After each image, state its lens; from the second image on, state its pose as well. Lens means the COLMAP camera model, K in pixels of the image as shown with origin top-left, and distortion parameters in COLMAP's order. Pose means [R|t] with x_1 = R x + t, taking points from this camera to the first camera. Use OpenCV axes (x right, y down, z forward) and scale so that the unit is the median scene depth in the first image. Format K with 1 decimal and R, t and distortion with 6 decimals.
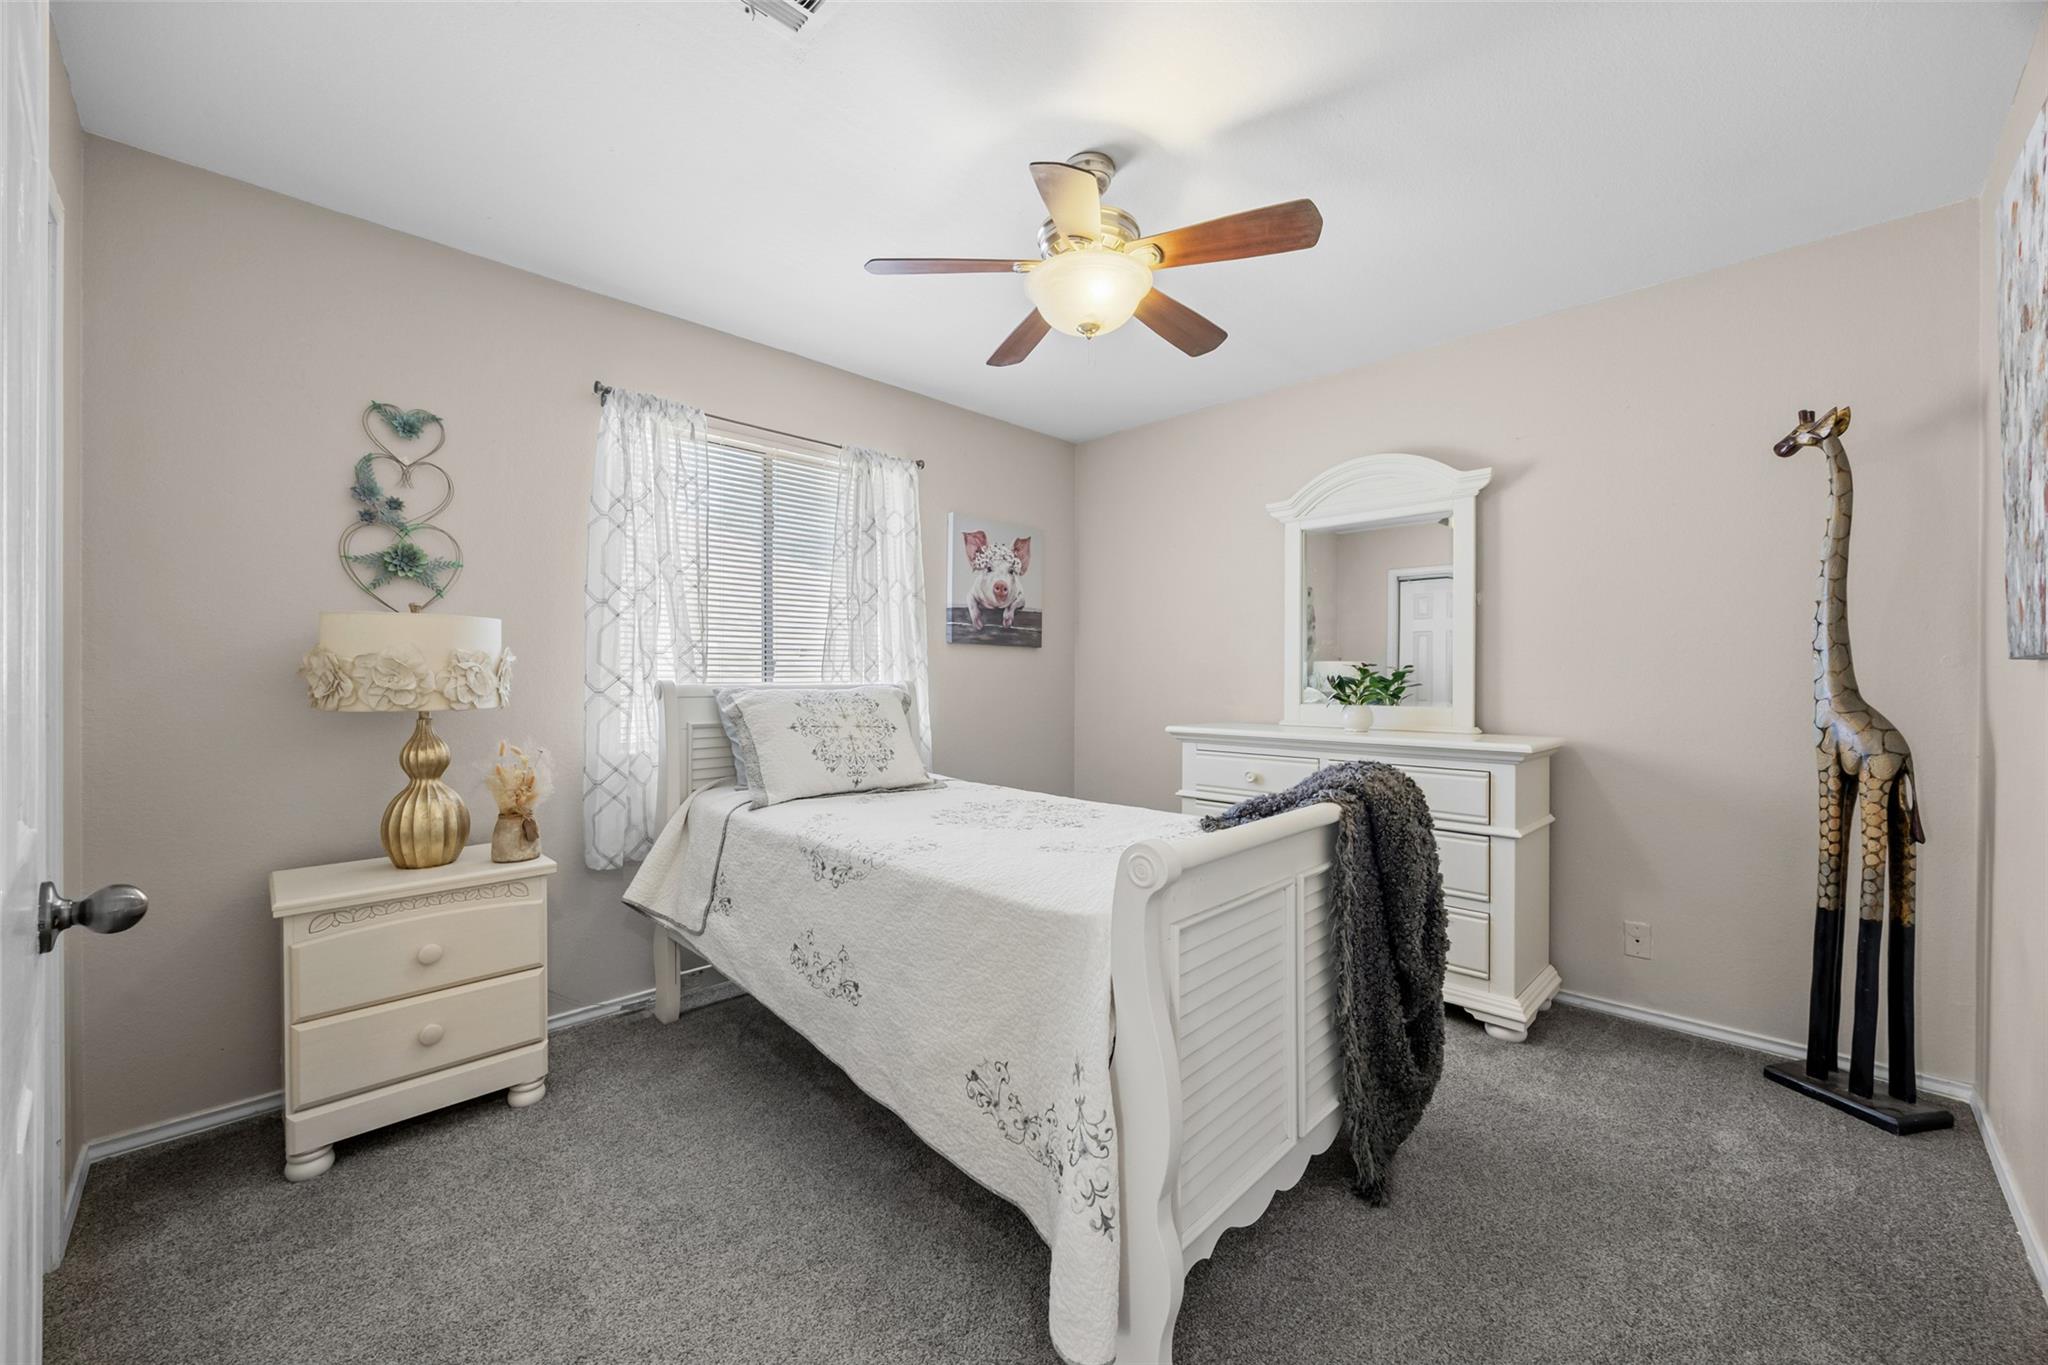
lens RADIAL K [[792.0, 0, 1031.9], [0, 792.0, 682.4], [0, 0, 1]] dist [-0.001228, 0.000065]
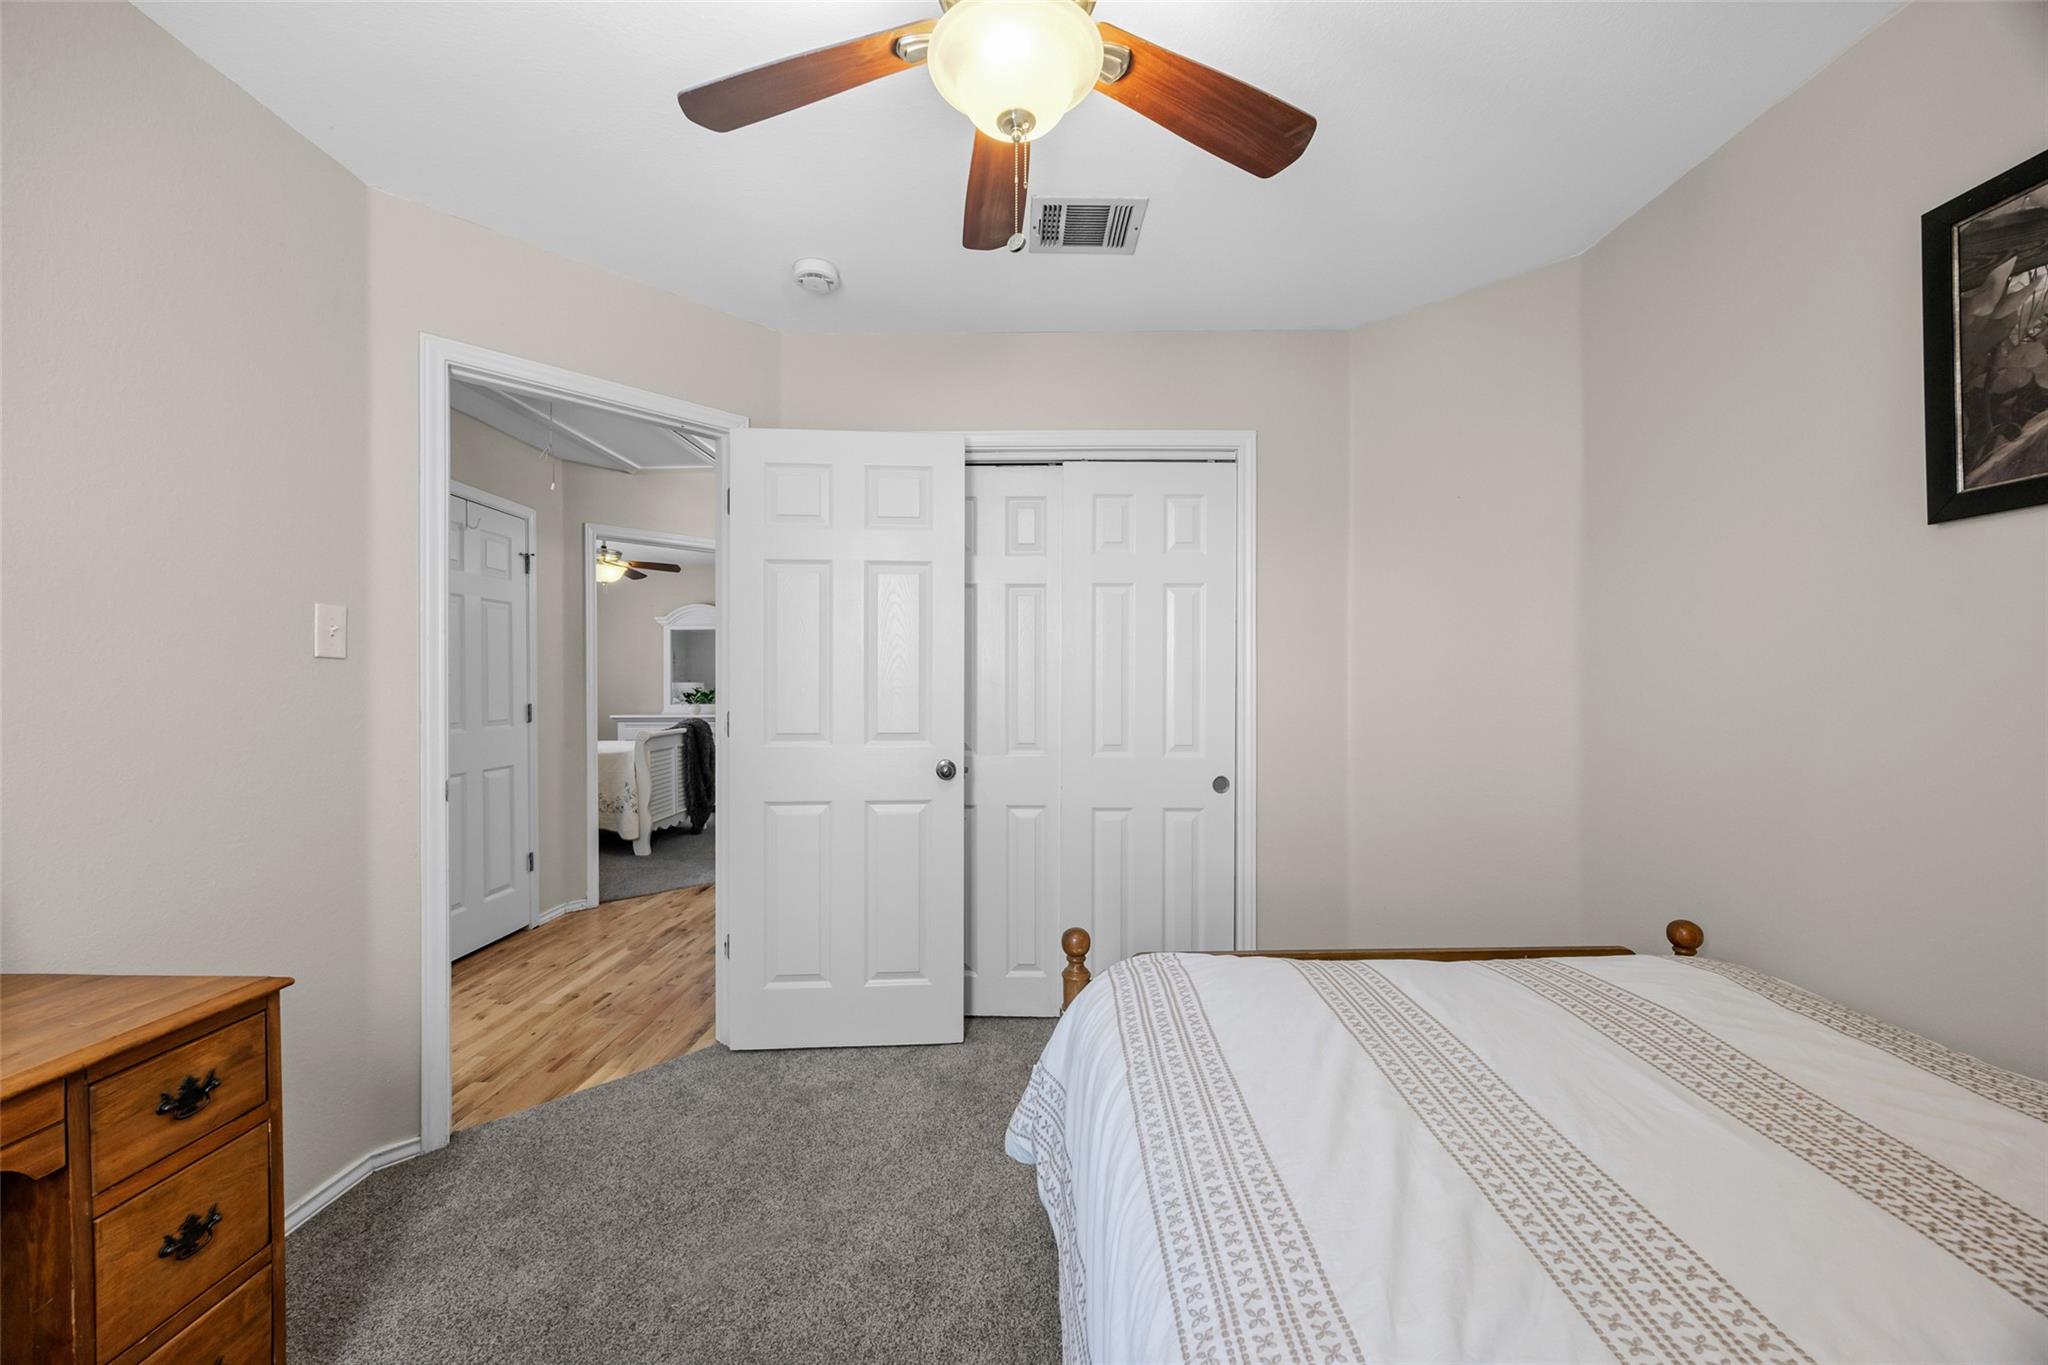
lens RADIAL K [[792.0, 0, 1031.9], [0, 792.0, 682.4], [0, 0, 1]] dist [-0.001228, 0.000065]
pose [[0.715125, -0.003224, 0.698989, -0.623189], [0.009130, 0.999947, -0.004730, -0.019677], [-0.698936, 0.009764, 0.715117, -1.659181]]
